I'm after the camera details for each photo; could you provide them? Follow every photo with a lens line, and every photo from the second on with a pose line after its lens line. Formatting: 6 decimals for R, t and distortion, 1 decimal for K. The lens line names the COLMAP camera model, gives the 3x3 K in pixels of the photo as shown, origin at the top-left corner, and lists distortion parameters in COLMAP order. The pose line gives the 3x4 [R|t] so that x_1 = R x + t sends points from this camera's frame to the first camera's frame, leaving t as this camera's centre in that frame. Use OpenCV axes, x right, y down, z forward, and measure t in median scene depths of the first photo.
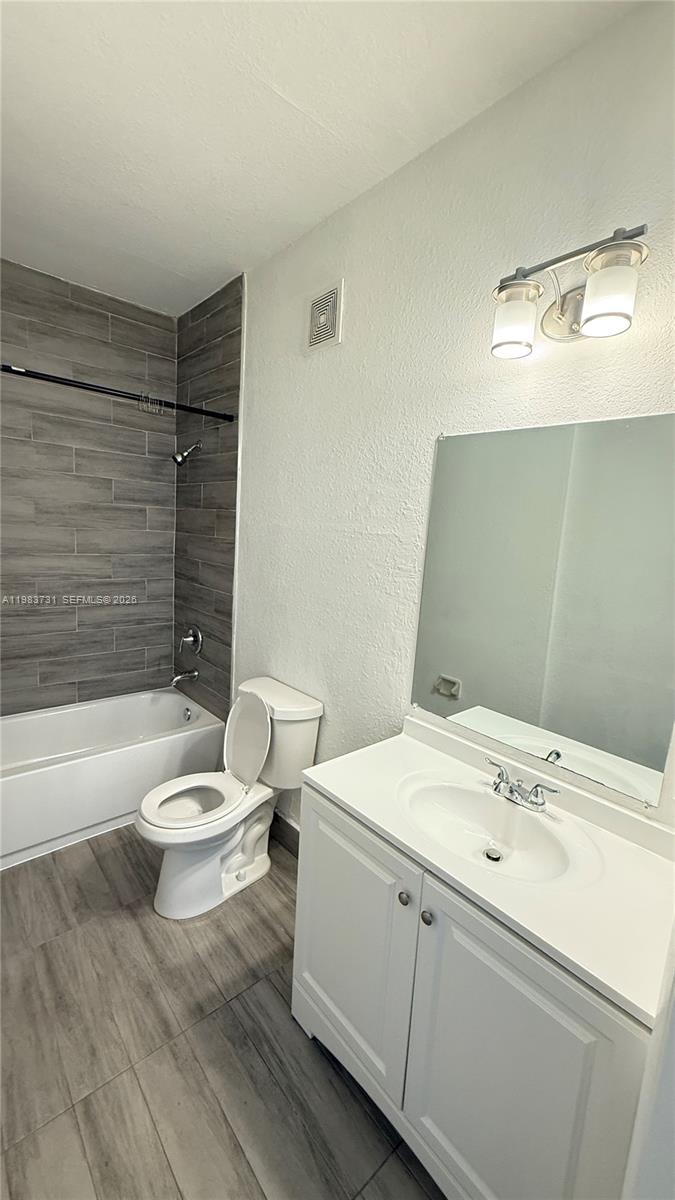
lens RADIAL K [[470.5, 0, 332.8], [0, 470.5, 613.0], [0, 0, 1]] dist [0.028409, 0.000084]
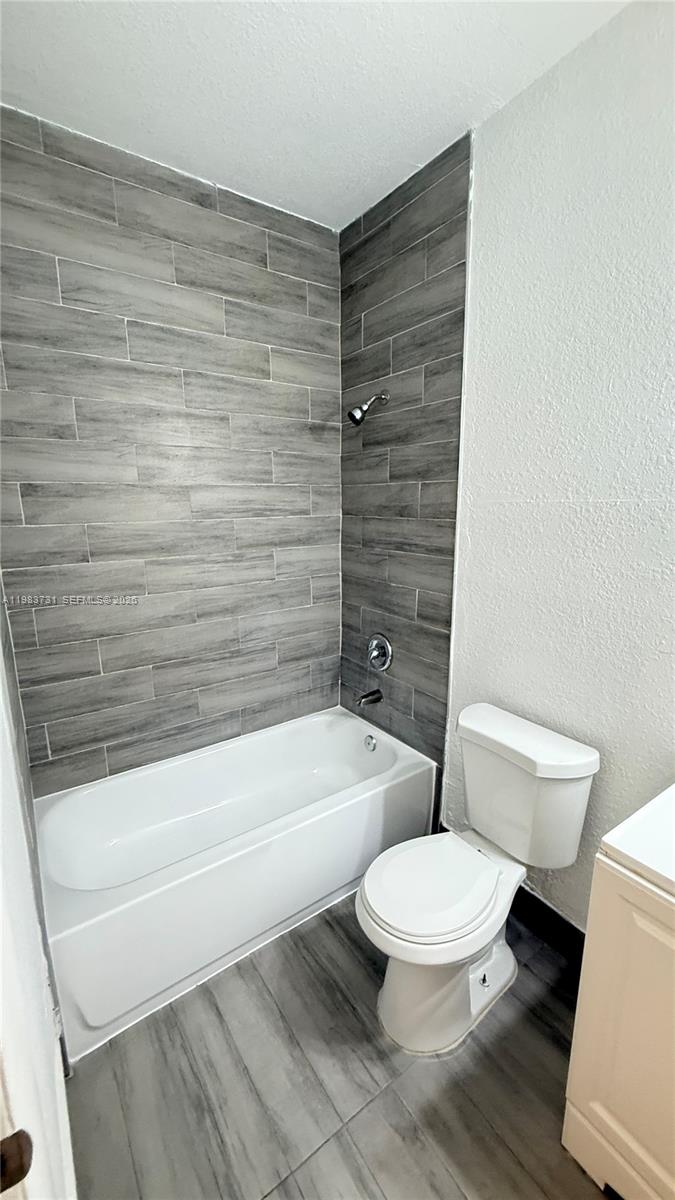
lens RADIAL K [[479.8, 0, 337.5], [0, 479.8, 600.0], [0, 0, 1]] dist [-0.000335, 0.000338]
pose [[0.995236, -0.045125, -0.086425, -0.317349], [0.049388, 0.997634, 0.047833, -0.076505], [0.084062, -0.051874, 0.995109, 0.243510]]
